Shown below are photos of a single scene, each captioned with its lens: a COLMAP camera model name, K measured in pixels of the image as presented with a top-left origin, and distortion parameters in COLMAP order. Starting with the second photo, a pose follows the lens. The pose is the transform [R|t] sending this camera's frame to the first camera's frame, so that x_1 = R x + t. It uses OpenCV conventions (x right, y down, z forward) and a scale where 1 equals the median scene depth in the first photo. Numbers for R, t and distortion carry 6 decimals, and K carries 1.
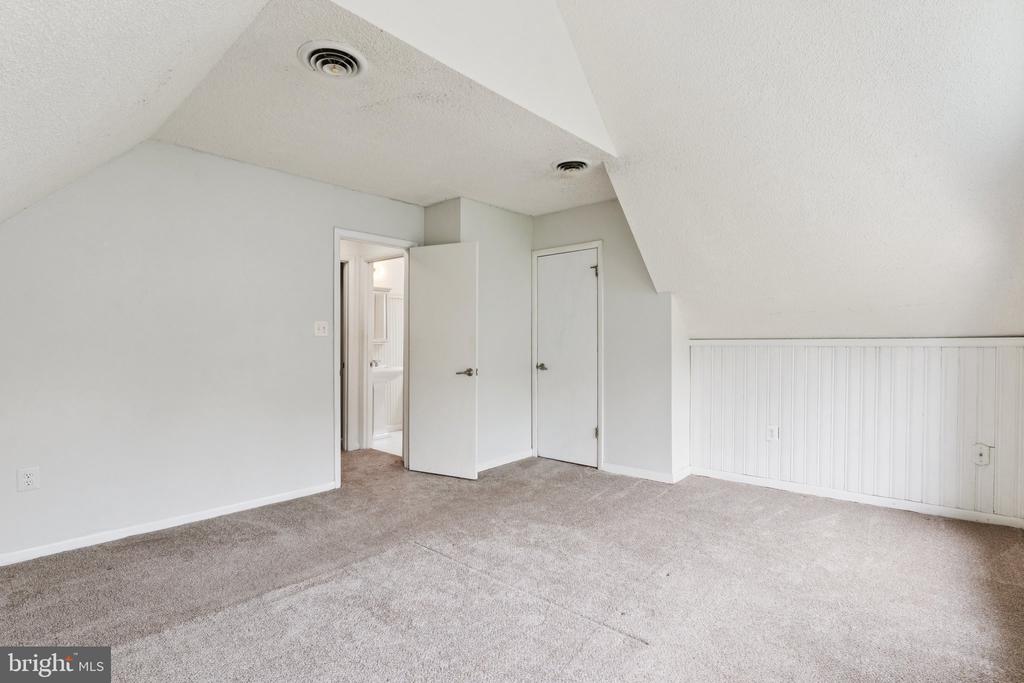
lens RADIAL K [[496.7, 0, 514.9], [0, 496.7, 345.7], [0, 0, 1]] dist [-0.011810, 0.002568]
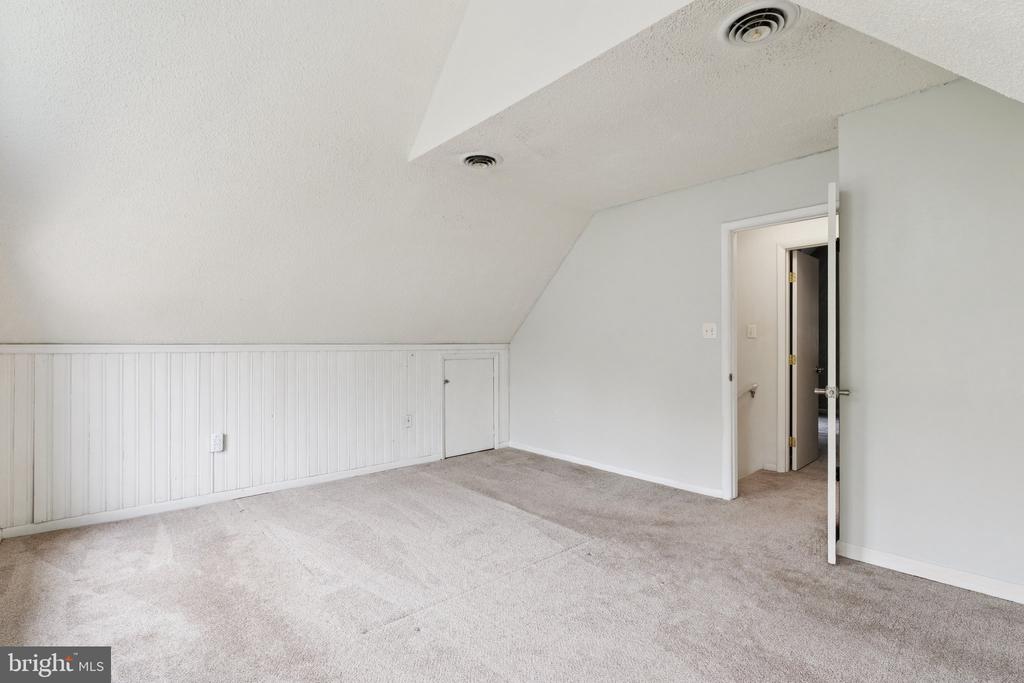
lens RADIAL K [[496.7, 0, 506.0], [0, 496.7, 342.3], [0, 0, 1]] dist [-0.011810, 0.002568]
pose [[-0.148152, -0.004444, -0.988955, 0.626548], [-0.009866, 0.999947, -0.003015, -0.003320], [0.988915, 0.009310, -0.148188, 0.721239]]
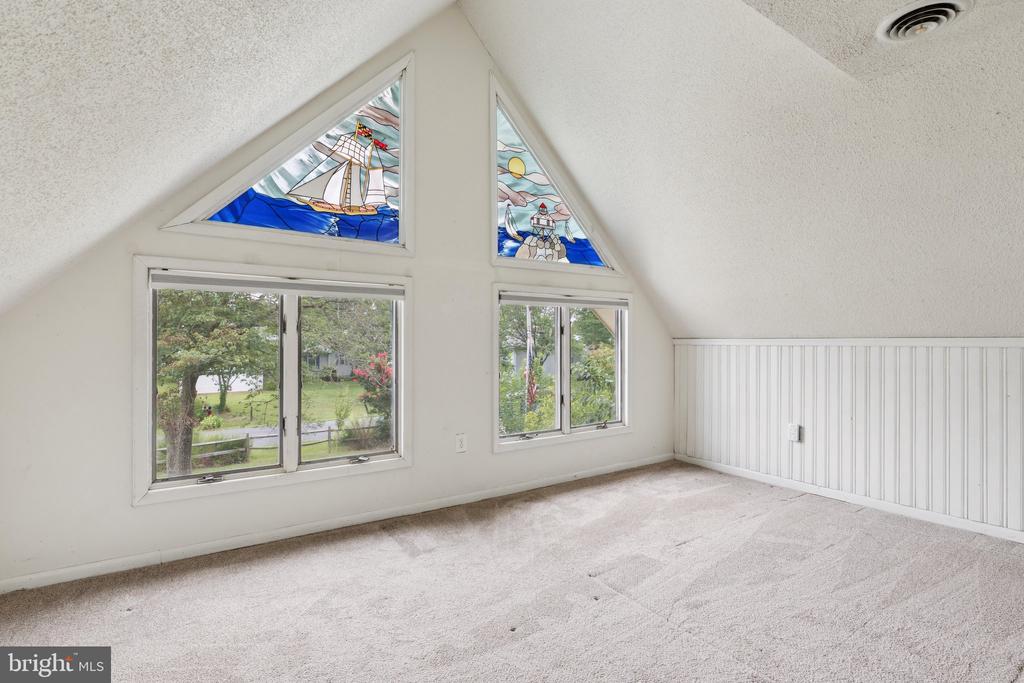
lens RADIAL K [[496.7, 0, 513.8], [0, 496.7, 336.2], [0, 0, 1]] dist [-0.011810, 0.002568]
pose [[-0.963187, 0.000551, 0.268831, 0.058659], [0.001678, 0.999991, 0.003964, -0.006057], [-0.268826, 0.004269, -0.963179, 1.131407]]
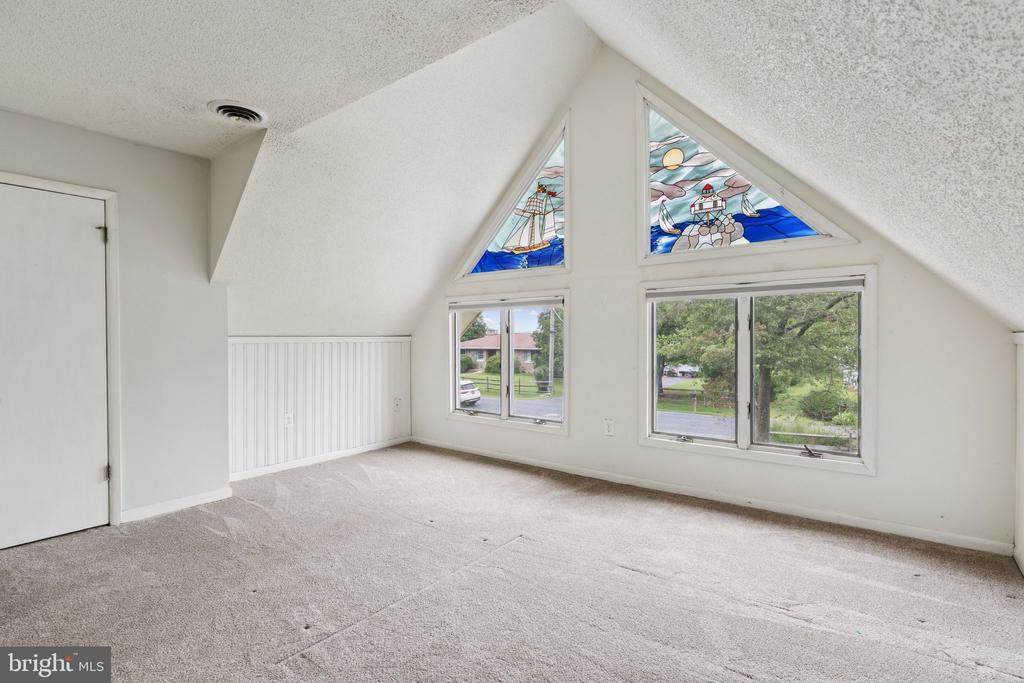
lens RADIAL K [[496.7, 0, 512.6], [0, 496.7, 338.1], [0, 0, 1]] dist [-0.011810, 0.002568]
pose [[-0.038441, -0.001595, 0.999260, -0.611220], [0.017814, 0.999839, 0.002281, -0.000658], [-0.999102, 0.017888, -0.038406, 0.540106]]
